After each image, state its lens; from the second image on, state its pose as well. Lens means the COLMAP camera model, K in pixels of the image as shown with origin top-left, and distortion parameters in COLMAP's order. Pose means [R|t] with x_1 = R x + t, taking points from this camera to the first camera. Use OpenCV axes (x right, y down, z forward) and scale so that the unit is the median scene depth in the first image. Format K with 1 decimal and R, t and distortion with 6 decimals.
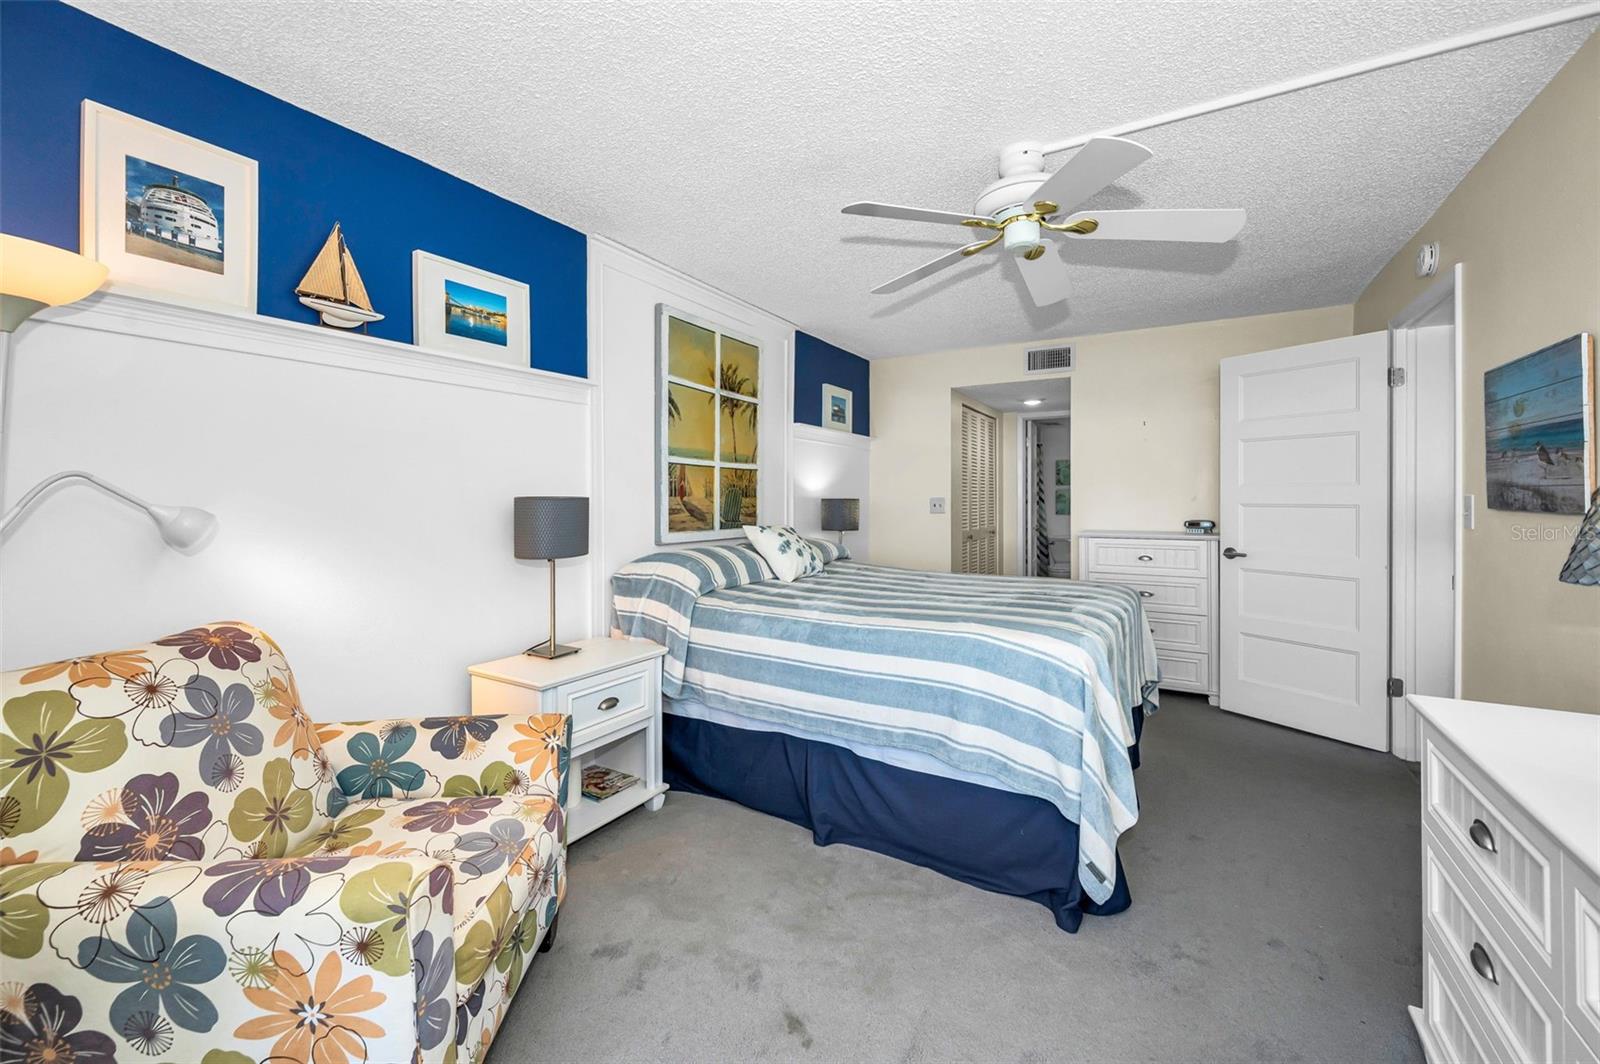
lens RADIAL K [[645.6, 0, 799.7], [0, 645.6, 482.2], [0, 0, 1]] dist [-0.000841, -0.000123]
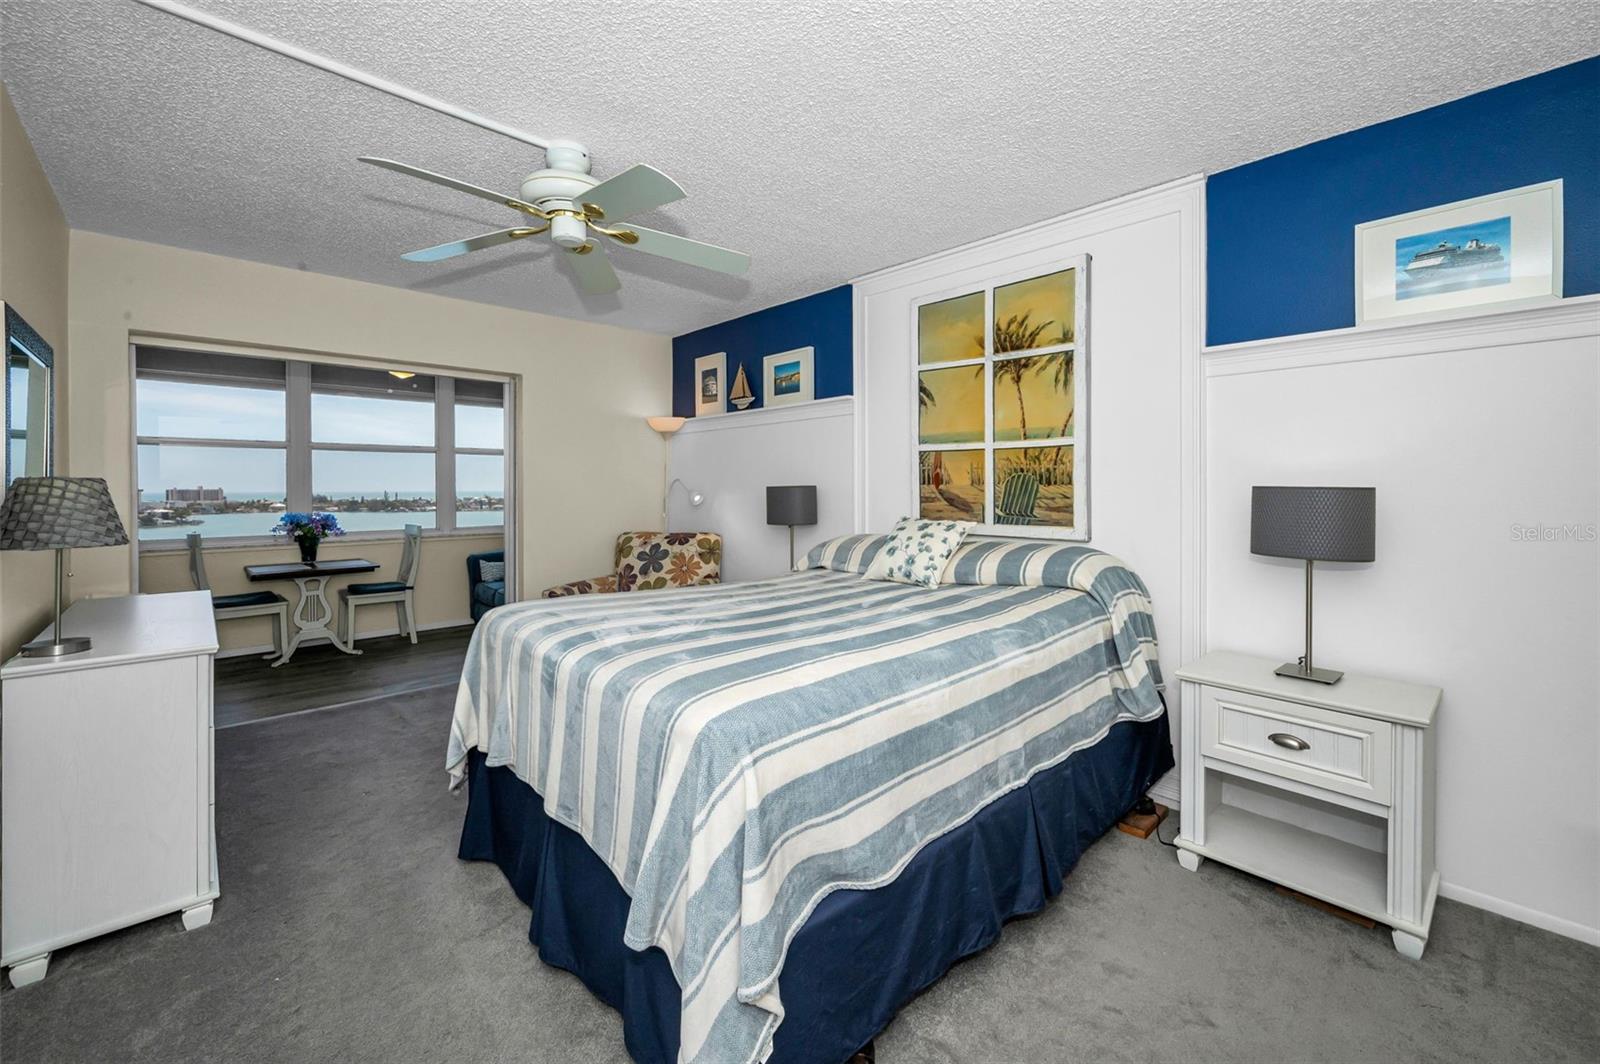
lens RADIAL K [[645.6, 0, 799.7], [0, 645.6, 482.2], [0, 0, 1]] dist [-0.000841, -0.000123]
pose [[-0.273022, -0.008745, -0.961968, 0.771400], [0.024420, 0.999573, -0.016017, 0.027913], [0.961698, -0.027865, -0.272692, 1.021897]]
